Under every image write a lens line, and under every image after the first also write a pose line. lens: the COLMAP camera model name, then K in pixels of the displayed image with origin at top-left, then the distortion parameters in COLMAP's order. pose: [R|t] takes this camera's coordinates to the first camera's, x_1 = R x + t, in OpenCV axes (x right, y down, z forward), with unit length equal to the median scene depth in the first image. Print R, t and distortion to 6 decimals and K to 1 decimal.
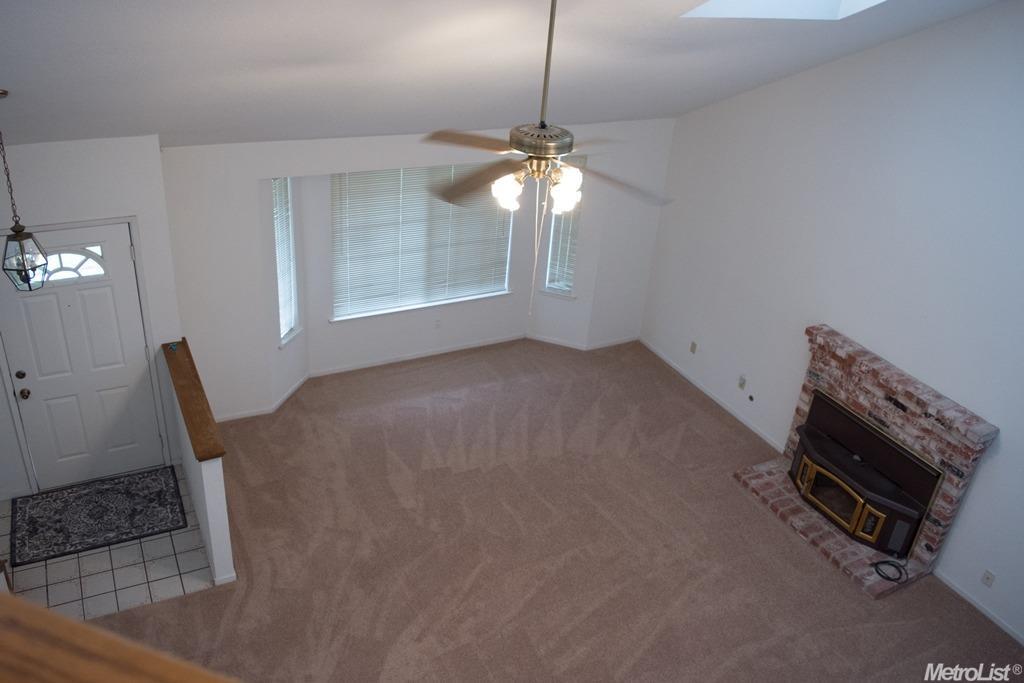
lens RADIAL K [[820.8, 0, 510.3], [0, 820.8, 327.5], [0, 0, 1]] dist [-0.092017, 0.017043]
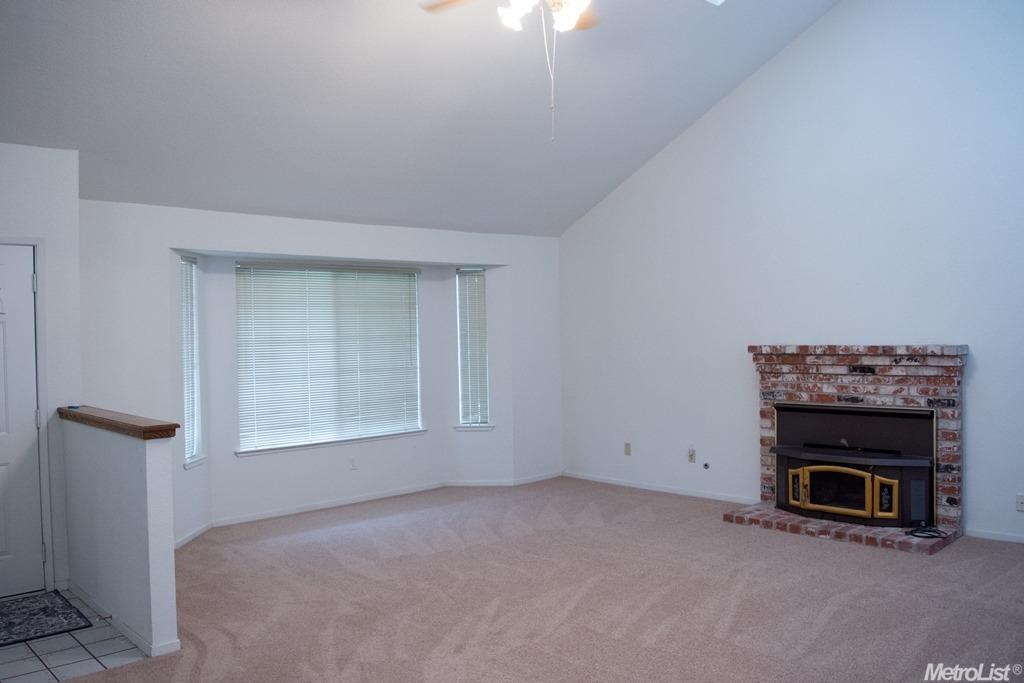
lens RADIAL K [[820.8, 0, 510.3], [0, 820.8, 327.5], [0, 0, 1]] dist [-0.092017, 0.017043]
pose [[0.960456, -0.098214, 0.260535, -0.192399], [0.205202, 0.882142, -0.423931, 0.374488], [-0.188193, 0.460629, 0.867412, 0.182373]]
